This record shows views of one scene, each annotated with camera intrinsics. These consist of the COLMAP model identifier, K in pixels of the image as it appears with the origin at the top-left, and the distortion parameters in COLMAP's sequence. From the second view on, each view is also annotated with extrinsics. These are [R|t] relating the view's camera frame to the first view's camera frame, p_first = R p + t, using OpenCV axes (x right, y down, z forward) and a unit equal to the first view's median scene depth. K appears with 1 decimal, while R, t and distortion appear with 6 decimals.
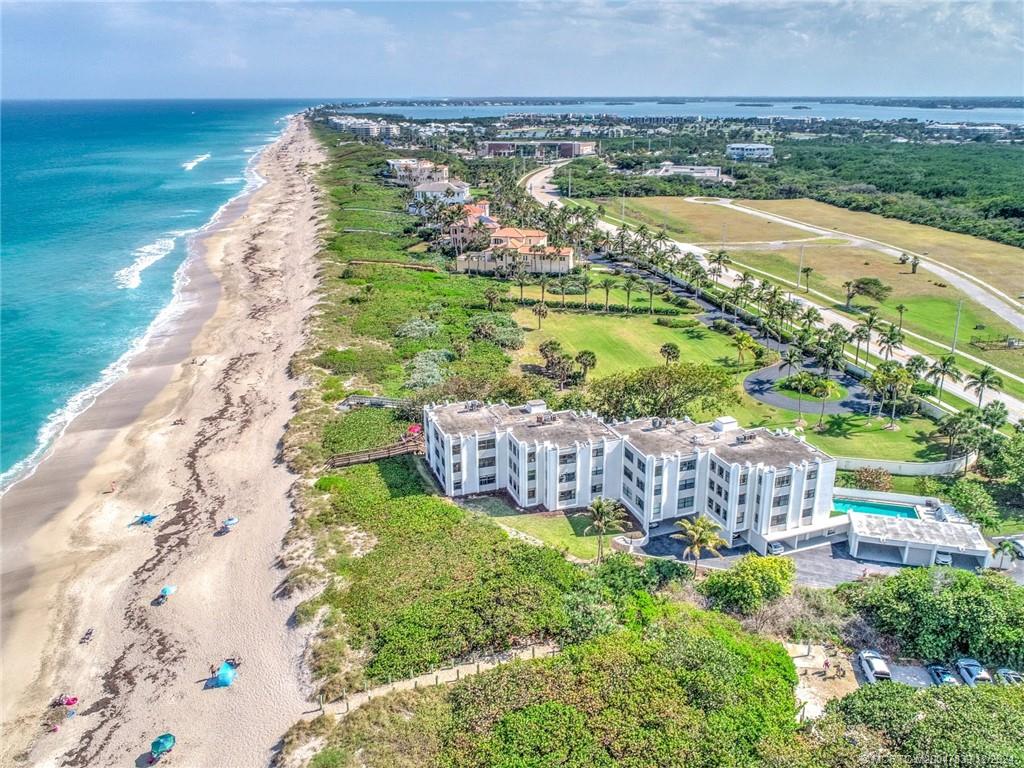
lens RADIAL K [[884.1, 0, 511.4], [0, 884.1, 357.7], [0, 0, 1]] dist [0.007135, -0.008377]
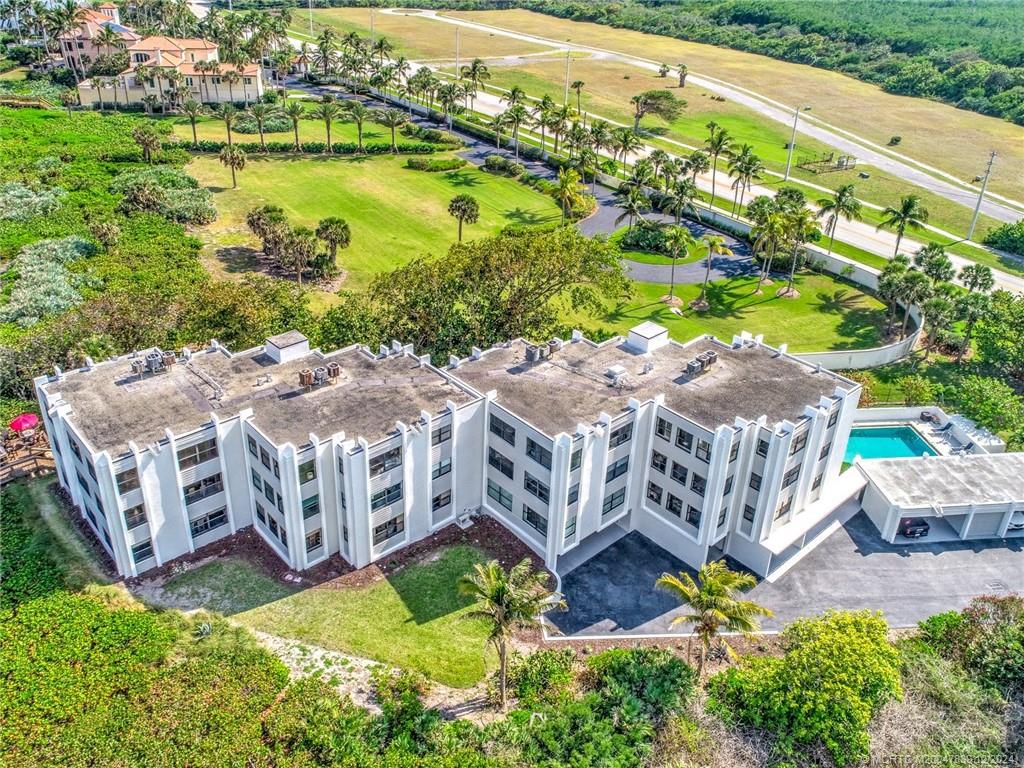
lens RADIAL K [[884.1, 0, 511.4], [0, 884.1, 357.7], [0, 0, 1]] dist [0.007135, -0.008377]
pose [[0.931235, -0.138247, 0.337178, -0.017957], [0.079734, 0.980125, 0.181651, -0.014544], [-0.355590, -0.142275, 0.923750, 0.387142]]
